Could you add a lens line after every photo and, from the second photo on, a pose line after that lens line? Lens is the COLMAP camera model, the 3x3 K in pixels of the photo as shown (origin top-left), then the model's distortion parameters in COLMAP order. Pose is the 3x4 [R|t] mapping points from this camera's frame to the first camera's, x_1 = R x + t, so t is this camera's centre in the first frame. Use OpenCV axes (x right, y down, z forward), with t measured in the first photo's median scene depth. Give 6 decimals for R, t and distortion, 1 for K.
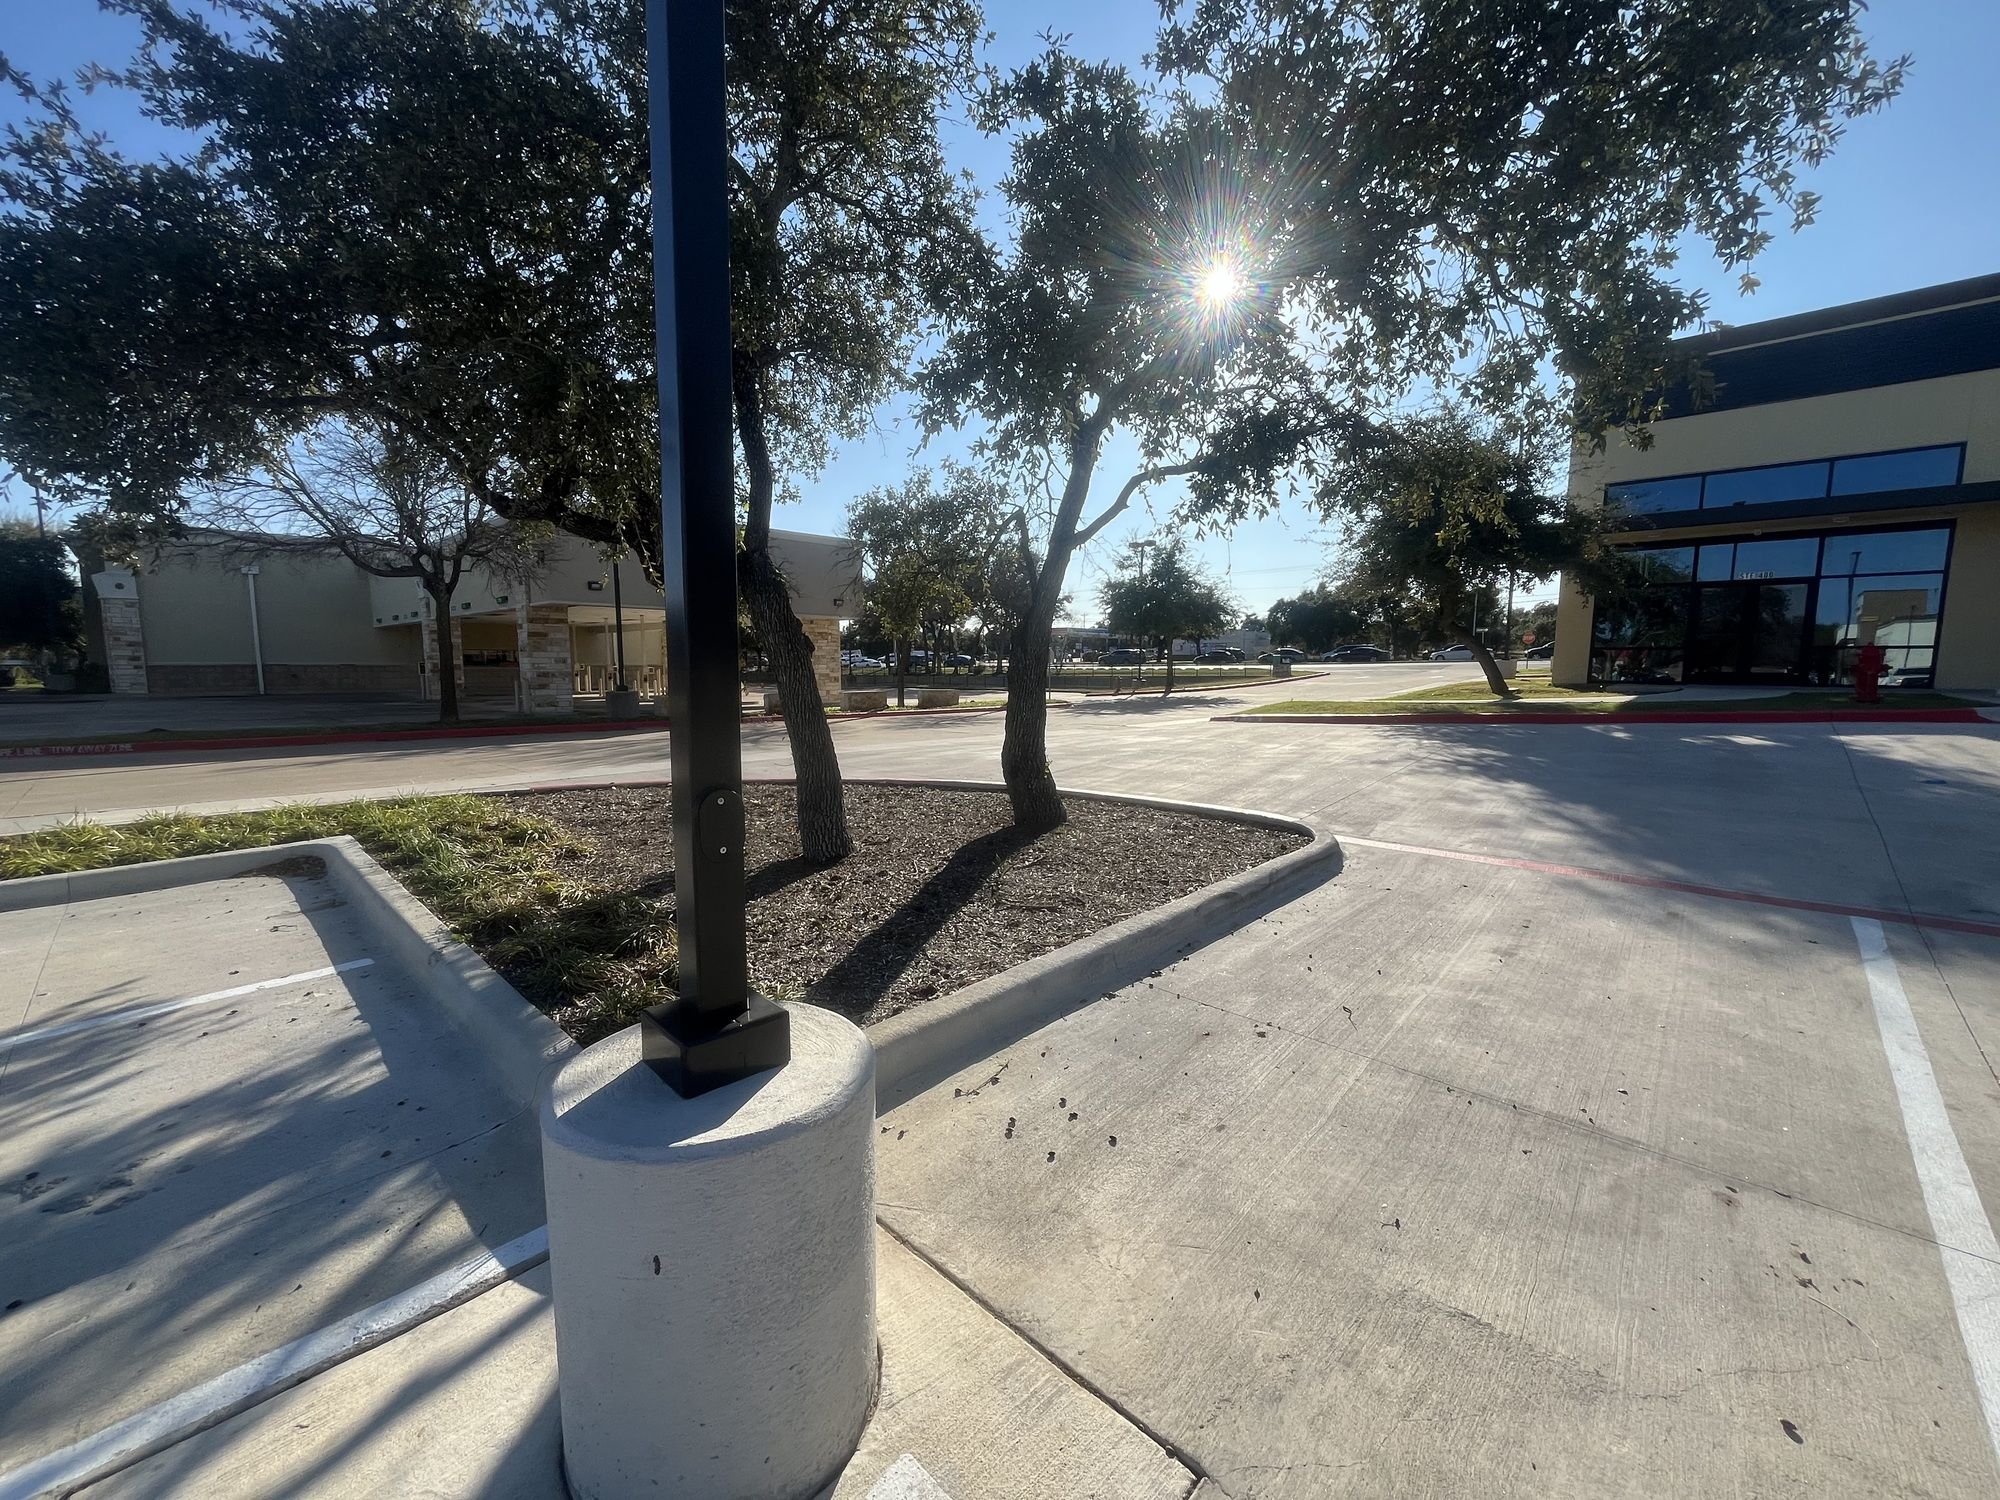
lens RADIAL K [[806.3, 0, 995.5], [0, 806.3, 755.2], [0, 0, 1]] dist [-0.001379, 0.000291]
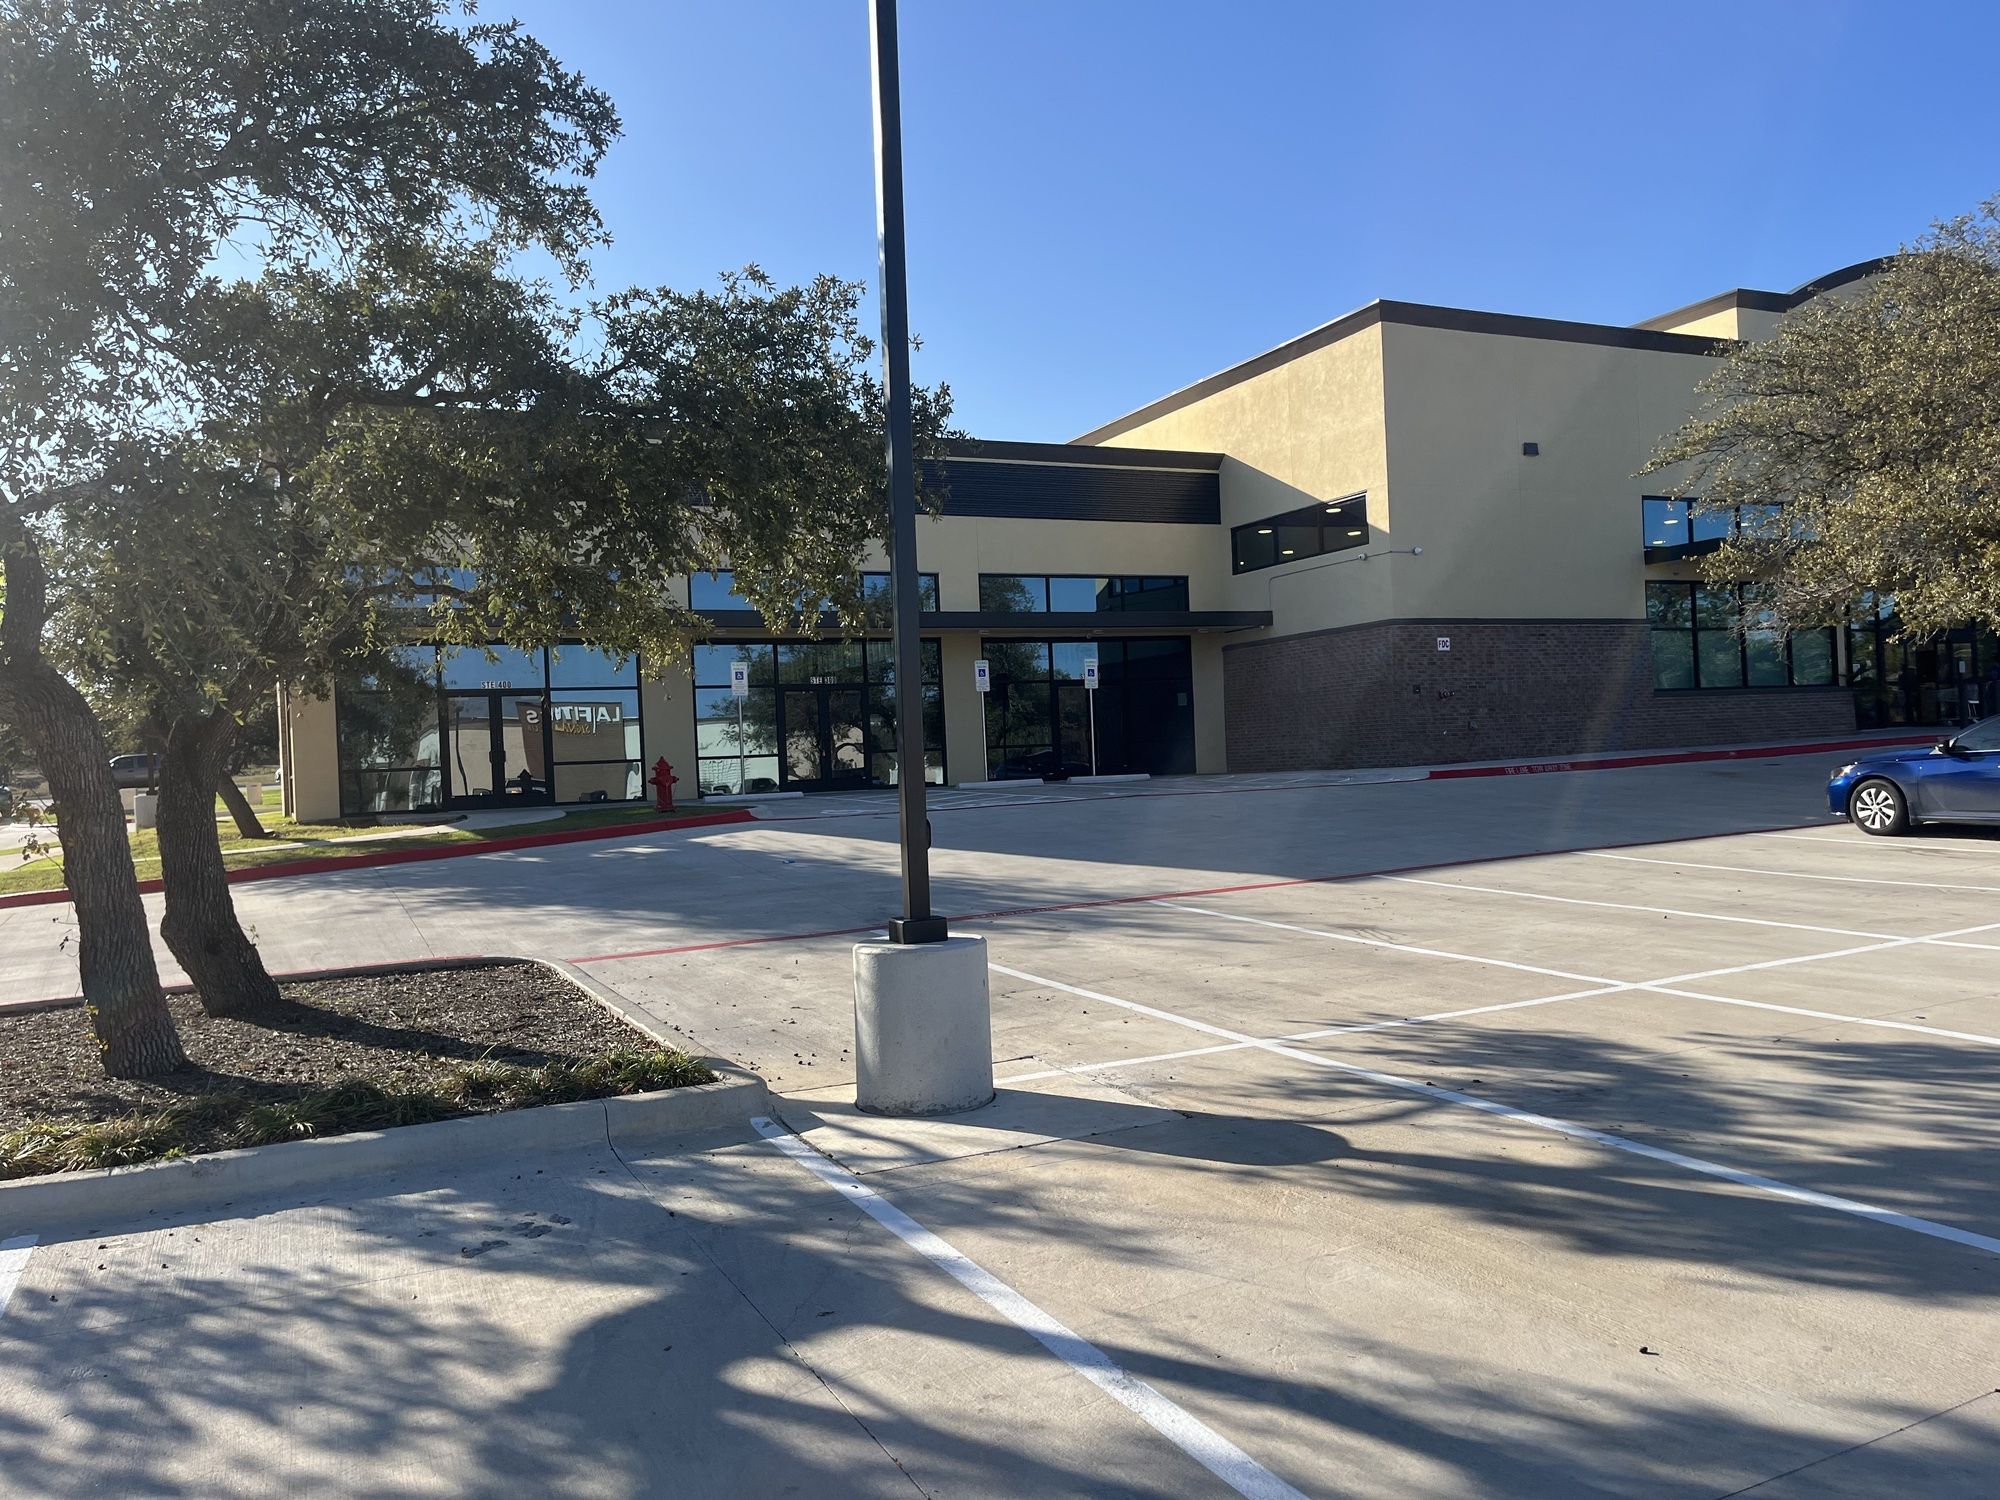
lens RADIAL K [[1499.2, 0, 998.0], [0, 1499.2, 770.2], [0, 0, 1]] dist [0.078708, -0.102421]
pose [[0.352159, -0.026527, 0.935564, -1.261039], [0.154298, 0.987566, -0.030078, 0.017866], [-0.923134, 0.154948, 0.351874, -0.237859]]
